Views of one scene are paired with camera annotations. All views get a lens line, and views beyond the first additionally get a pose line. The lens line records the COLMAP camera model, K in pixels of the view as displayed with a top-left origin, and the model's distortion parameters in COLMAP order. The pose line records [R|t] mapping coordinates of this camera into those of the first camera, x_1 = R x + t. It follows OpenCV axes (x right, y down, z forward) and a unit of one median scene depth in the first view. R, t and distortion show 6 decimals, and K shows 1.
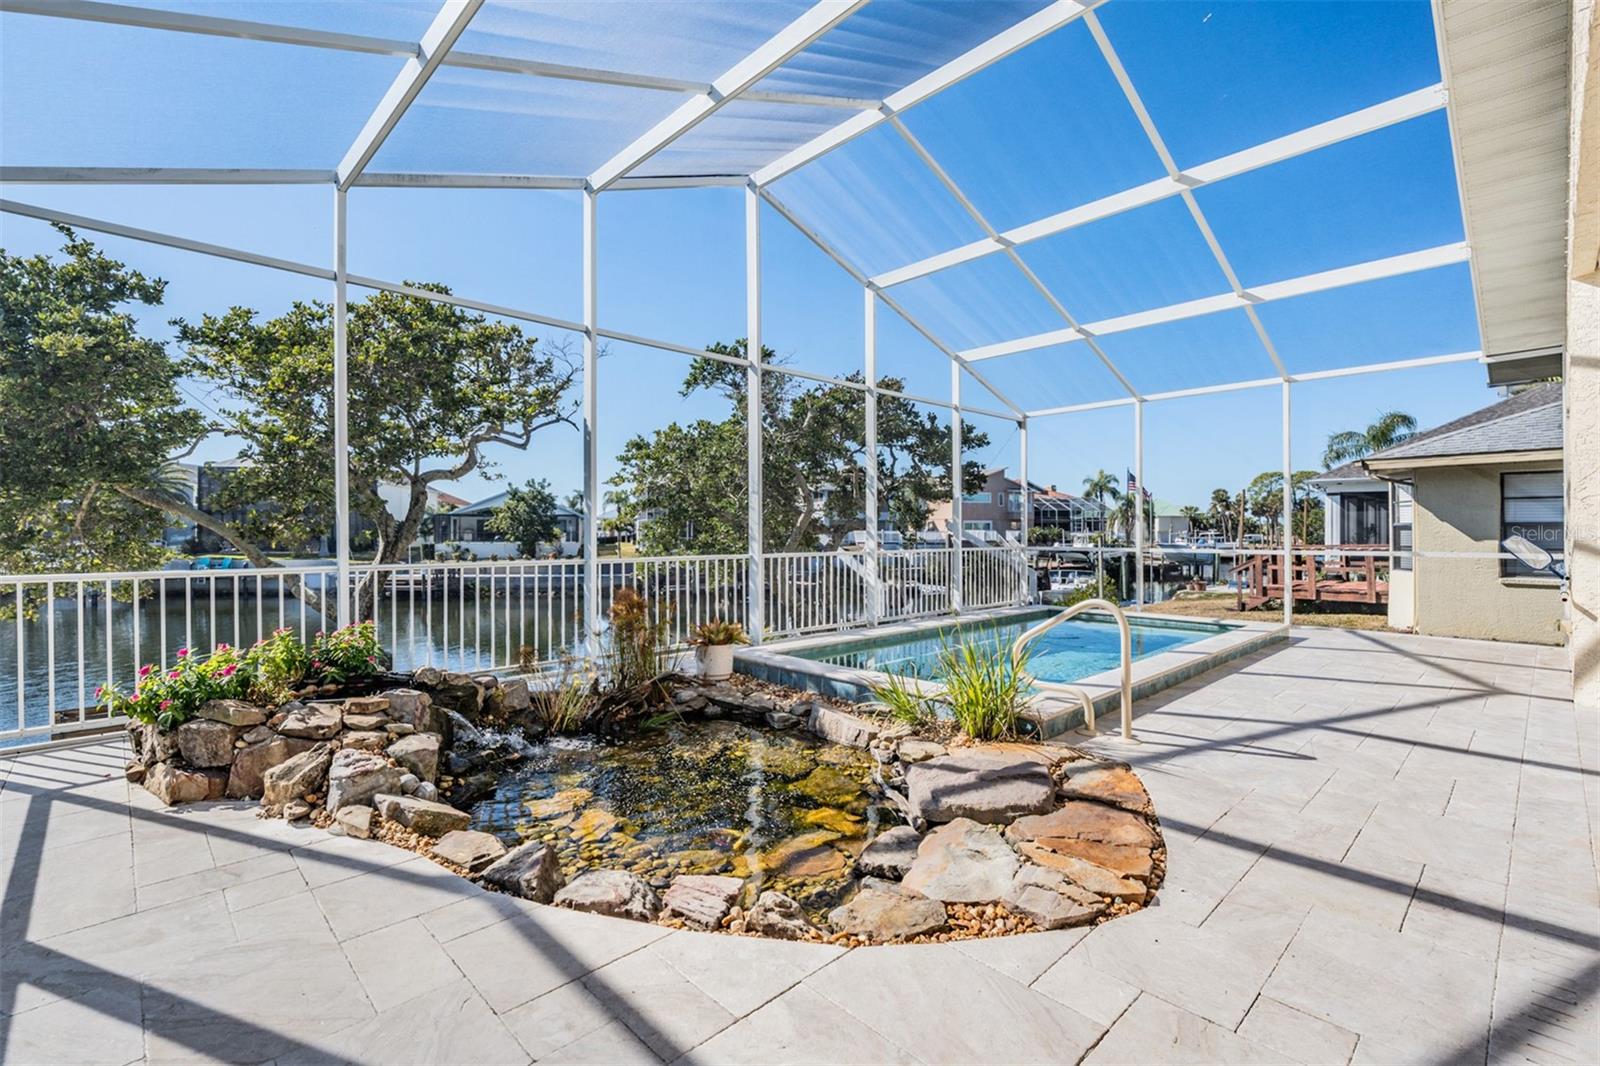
lens RADIAL K [[721.7, 0, 800.7], [0, 721.7, 533.9], [0, 0, 1]] dist [0.003199, -0.000823]
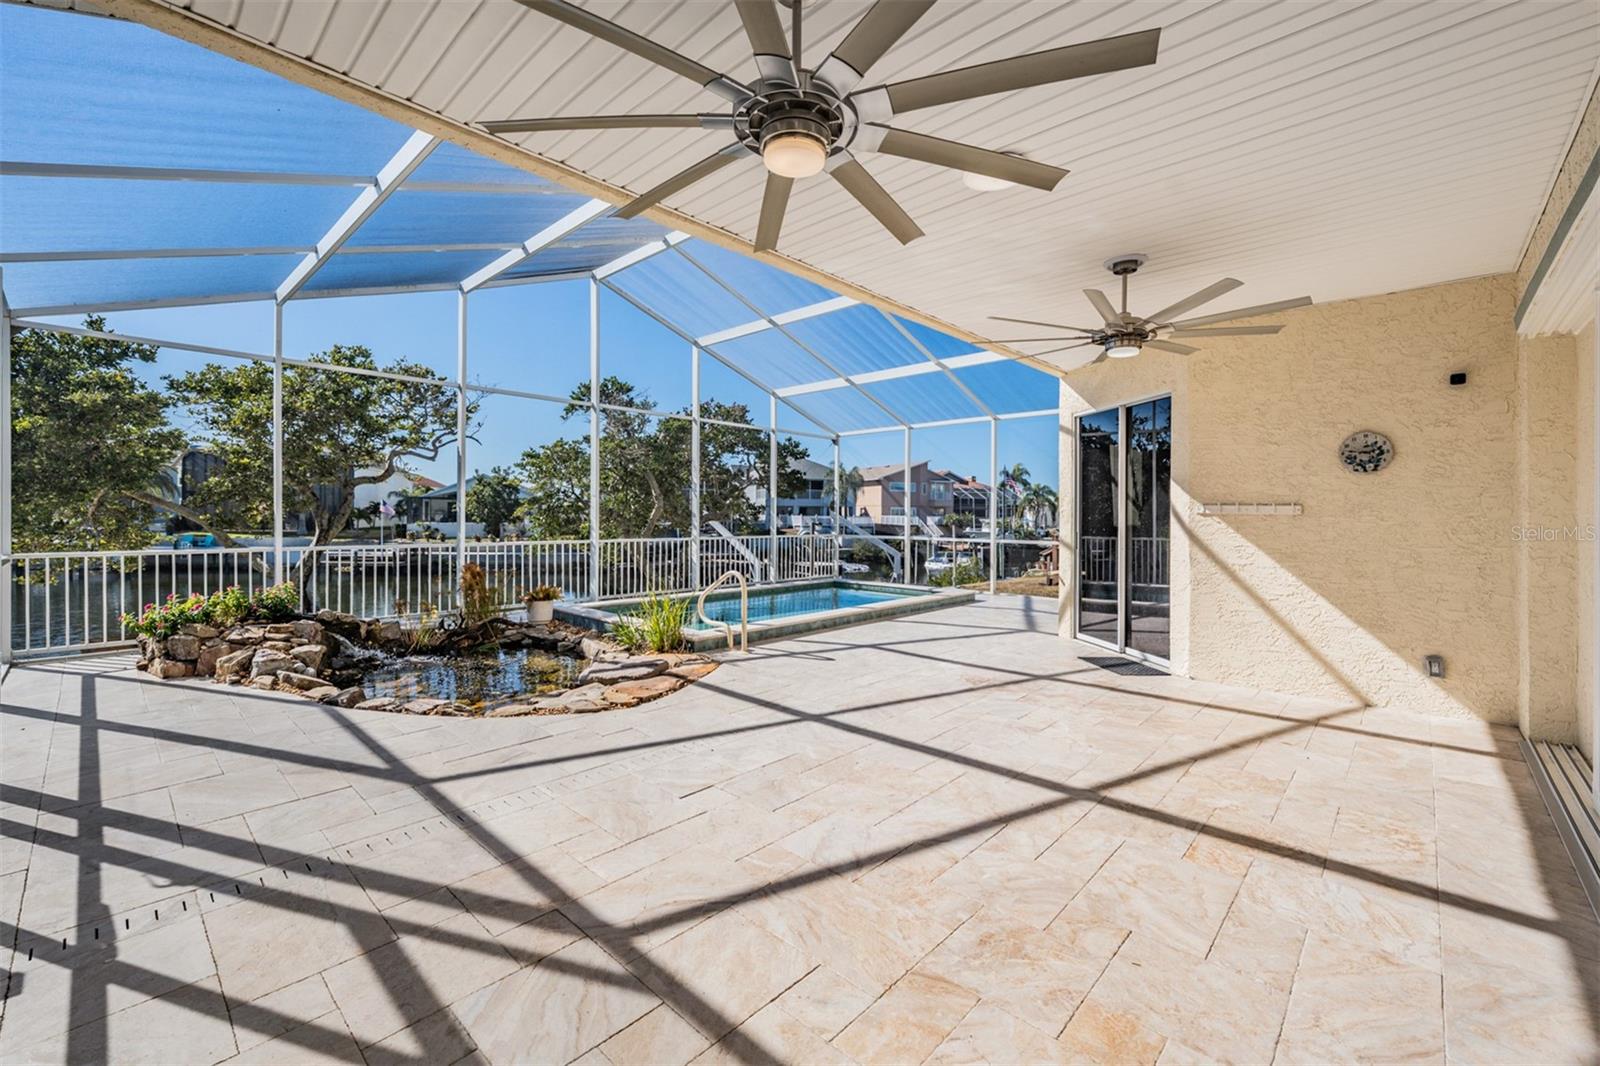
lens RADIAL K [[673.4, 0, 807.7], [0, 673.4, 518.1], [0, 0, 1]] dist [-0.002398, 0.000574]
pose [[0.998461, 0.008914, 0.054736, 0.342317], [-0.009082, 0.999955, 0.002805, -0.026856], [-0.054709, -0.003298, 0.998497, -0.407989]]
